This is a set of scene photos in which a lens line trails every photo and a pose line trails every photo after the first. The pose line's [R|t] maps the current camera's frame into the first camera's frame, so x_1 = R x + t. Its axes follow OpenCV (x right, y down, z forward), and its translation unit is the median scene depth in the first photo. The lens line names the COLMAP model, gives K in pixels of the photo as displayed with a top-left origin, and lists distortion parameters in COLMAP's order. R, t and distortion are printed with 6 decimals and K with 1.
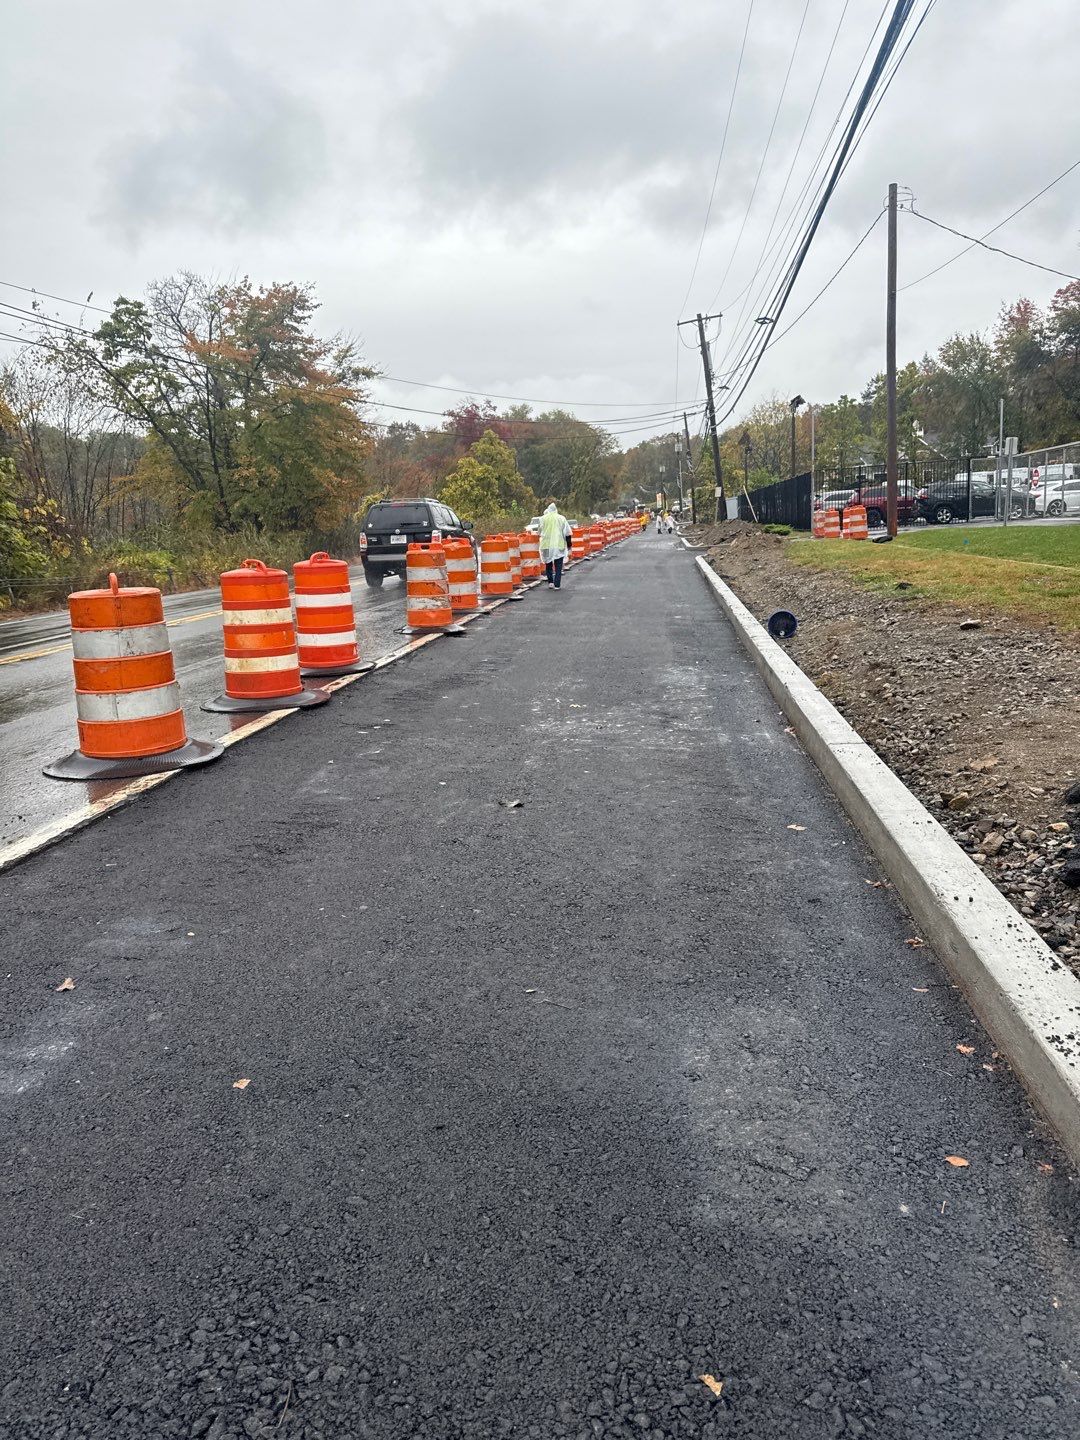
lens RADIAL K [[1042.2, 0, 540.0], [0, 1042.2, 720.0], [0, 0, 1]] dist [0.097937, -0.152557]
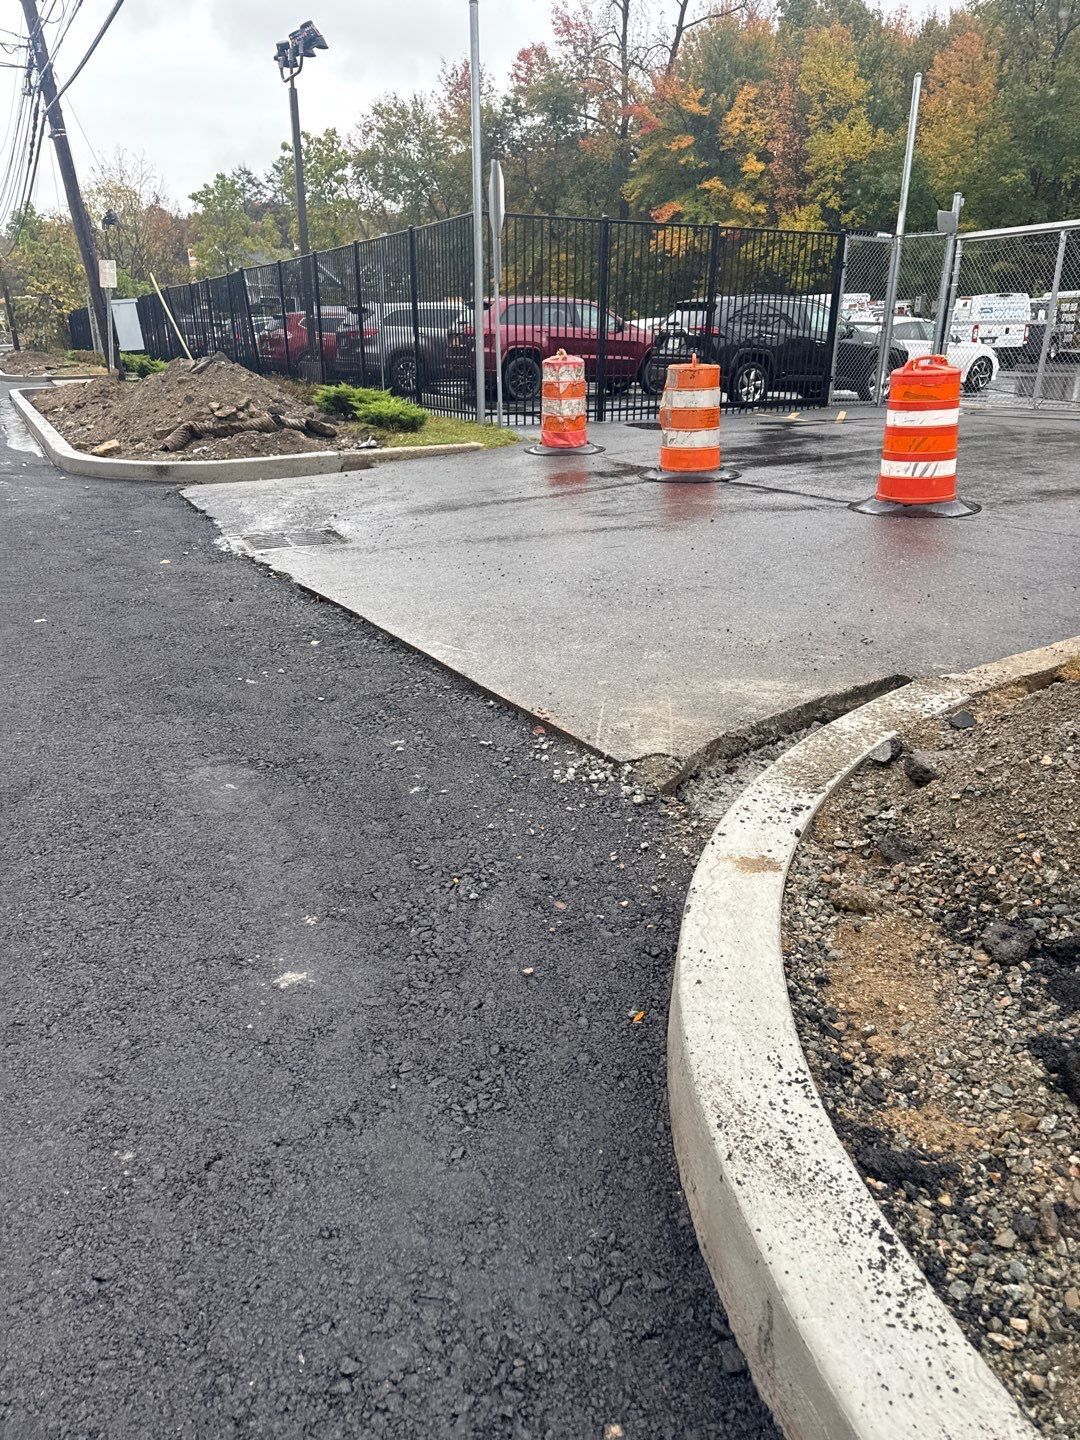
lens RADIAL K [[1042.2, 0, 540.0], [0, 1042.2, 720.0], [0, 0, 1]] dist [0.097937, -0.152557]
pose [[0.828364, -0.132335, 0.544336, 0.041719], [0.052660, 0.985789, 0.159521, -0.064483], [-0.557710, -0.103476, 0.823561, 0.331794]]
